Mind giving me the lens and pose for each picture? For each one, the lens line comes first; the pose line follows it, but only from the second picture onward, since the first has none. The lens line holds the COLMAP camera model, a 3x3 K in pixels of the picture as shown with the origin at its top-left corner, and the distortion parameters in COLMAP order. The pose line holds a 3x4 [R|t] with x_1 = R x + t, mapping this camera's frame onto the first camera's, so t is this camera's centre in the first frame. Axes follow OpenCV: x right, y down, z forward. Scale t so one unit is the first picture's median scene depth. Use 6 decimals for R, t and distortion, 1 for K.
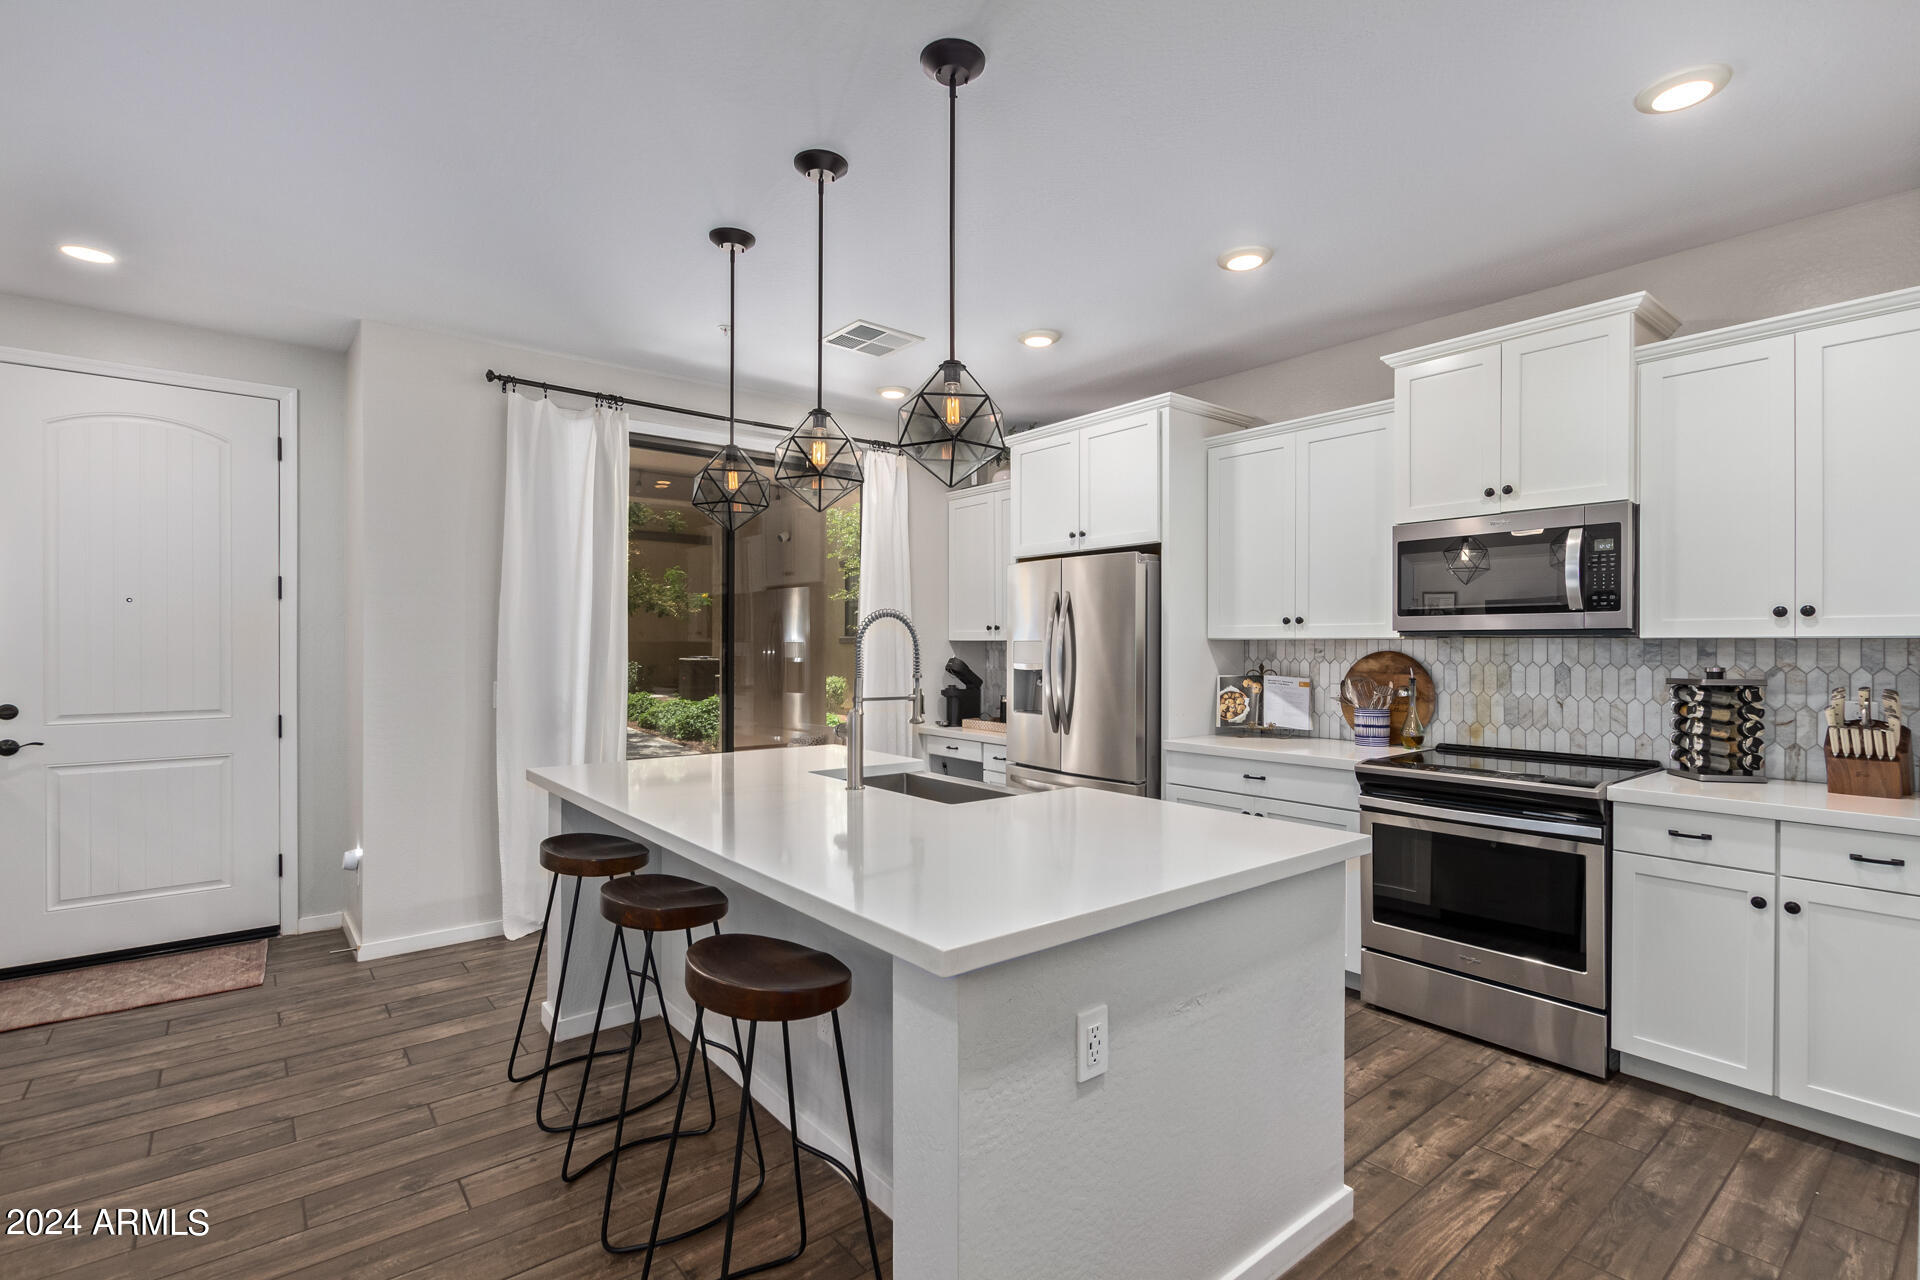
lens RADIAL K [[885.3, 0, 963.5], [0, 885.3, 632.1], [0, 0, 1]] dist [0.008883, -0.002466]
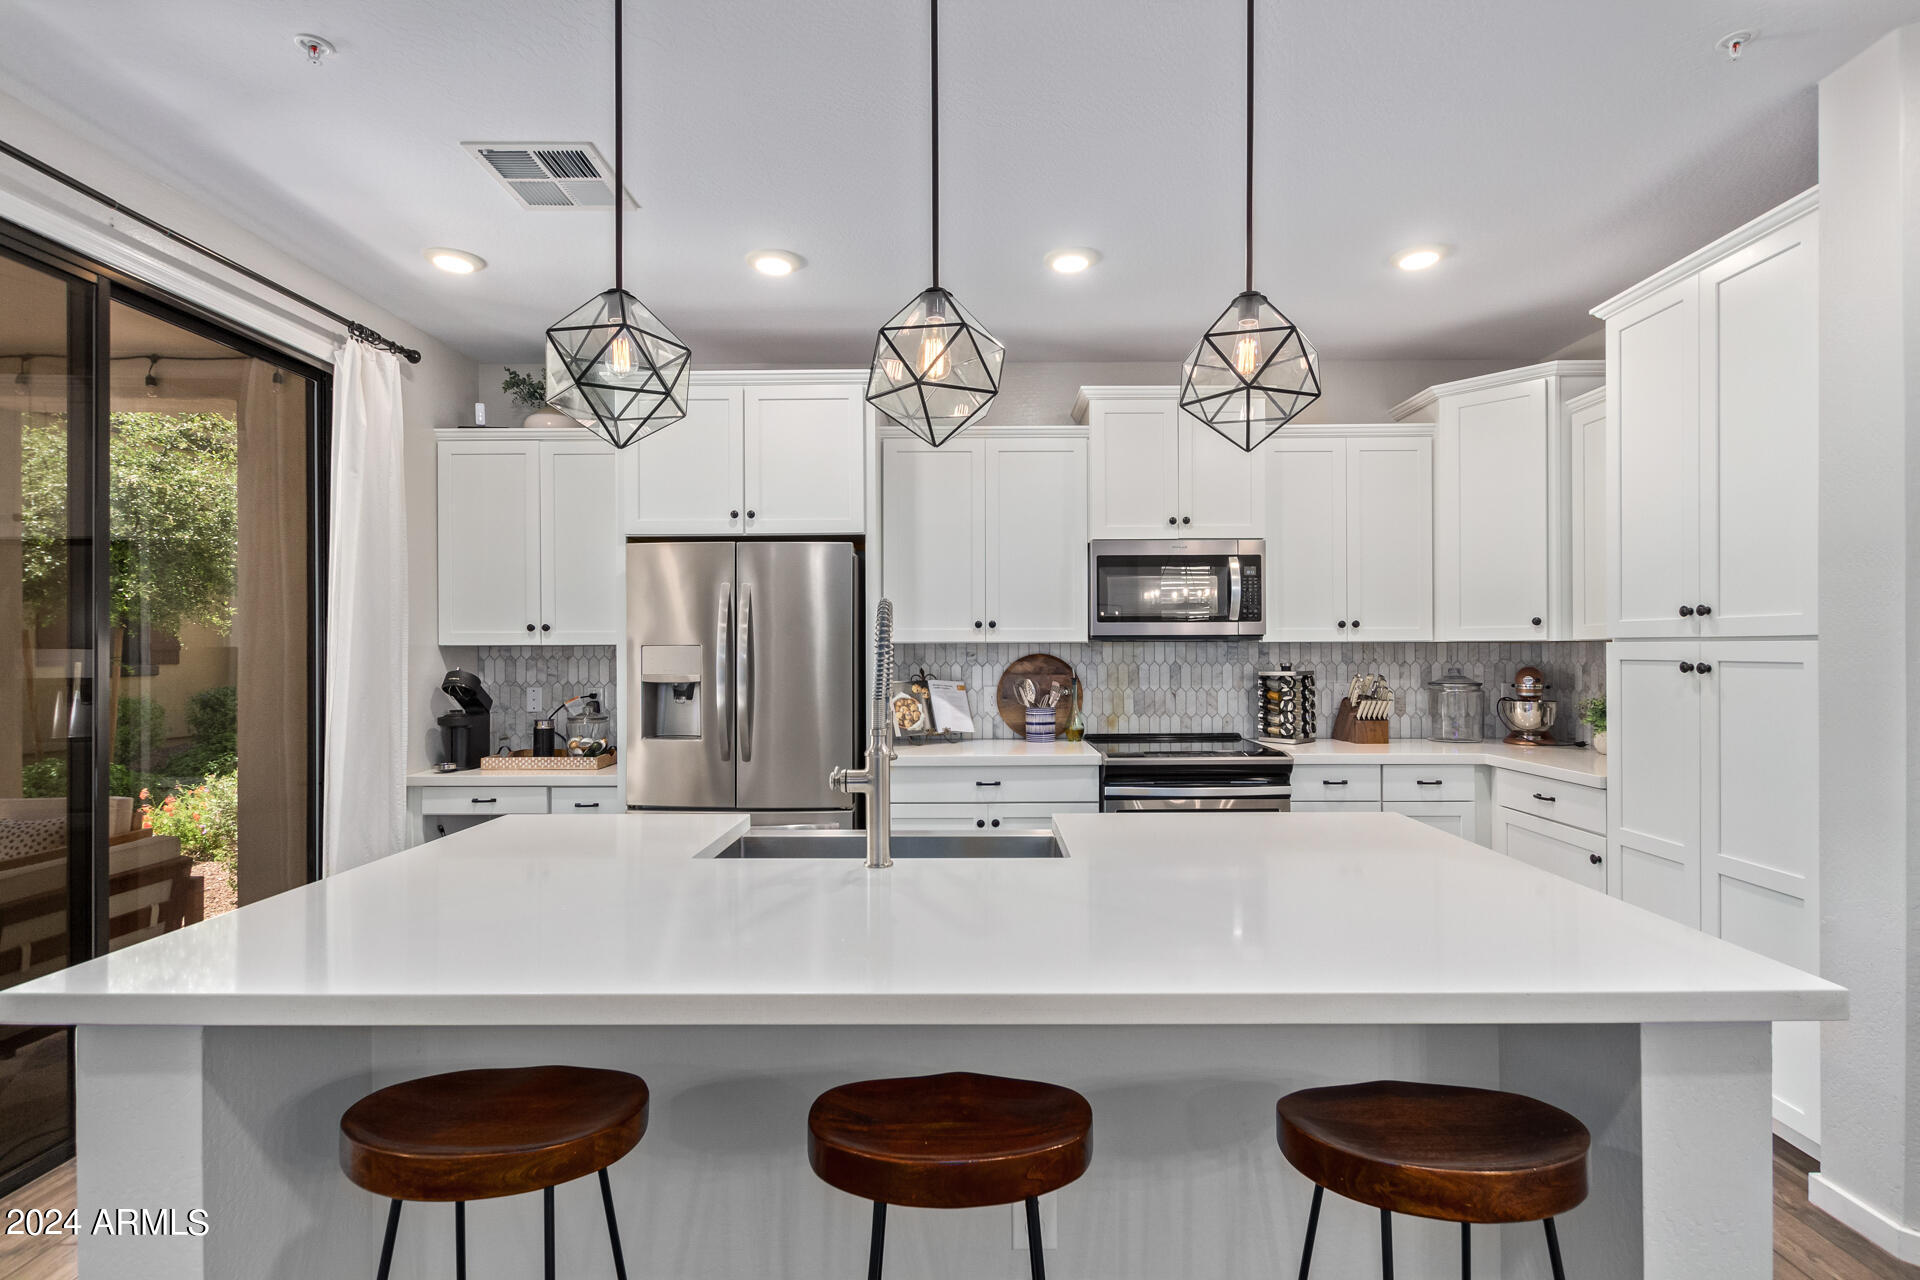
lens RADIAL K [[885.3, 0, 974.3], [0, 885.3, 646.1], [0, 0, 1]] dist [0.008883, -0.002466]
pose [[0.632652, -0.000952, 0.774436, -0.439283], [-0.006089, 0.999962, 0.006204, 0.005532], [-0.774412, -0.008640, 0.632622, 0.389165]]
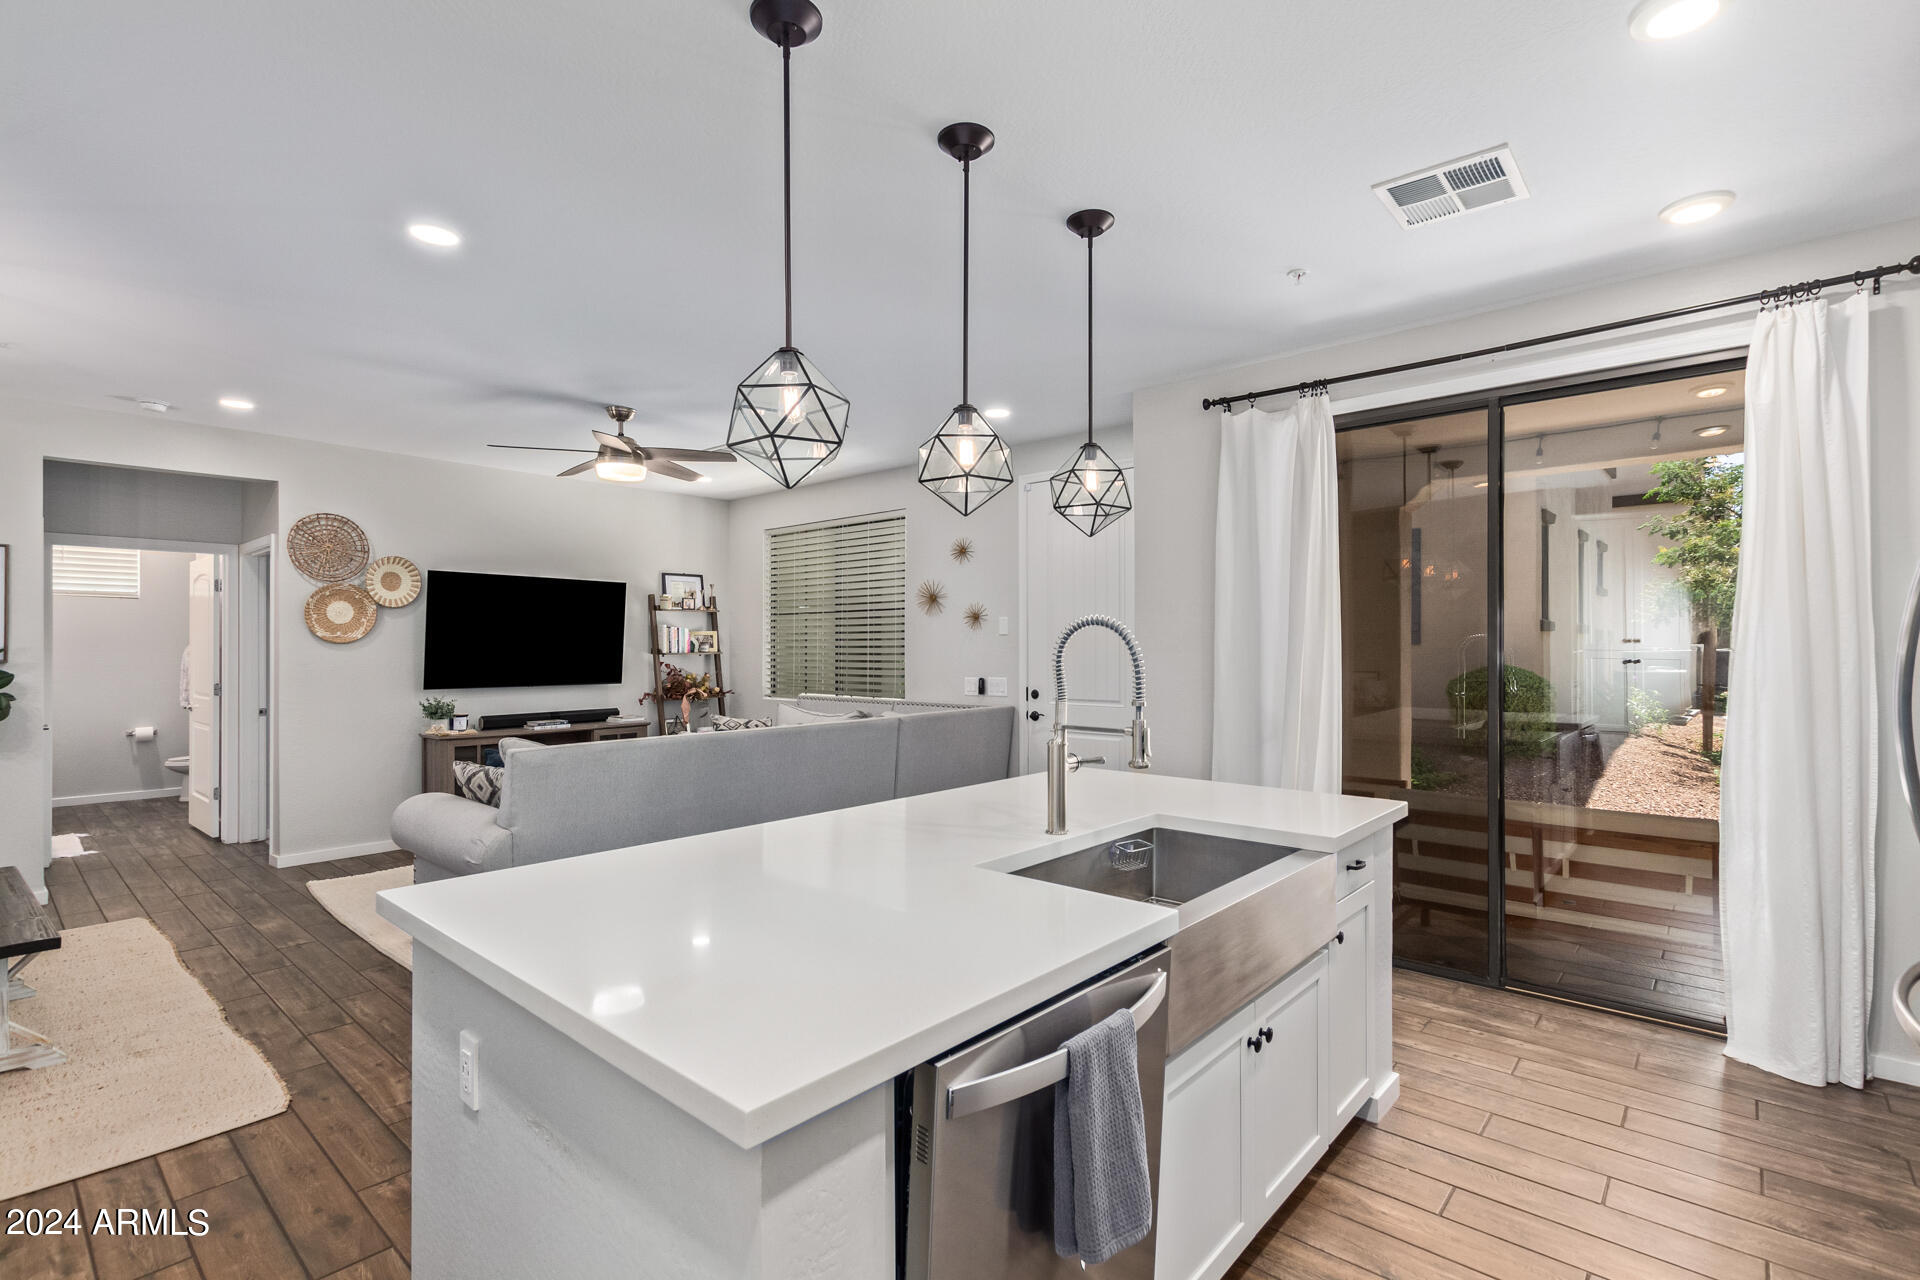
lens RADIAL K [[885.3, 0, 954.5], [0, 885.3, 646.5], [0, 0, 1]] dist [0.008883, -0.002466]
pose [[0.167514, -0.001729, -0.985868, 0.501986], [0.014387, 0.999896, 0.000691, -0.001314], [0.985765, -0.014299, 0.167521, 0.551045]]
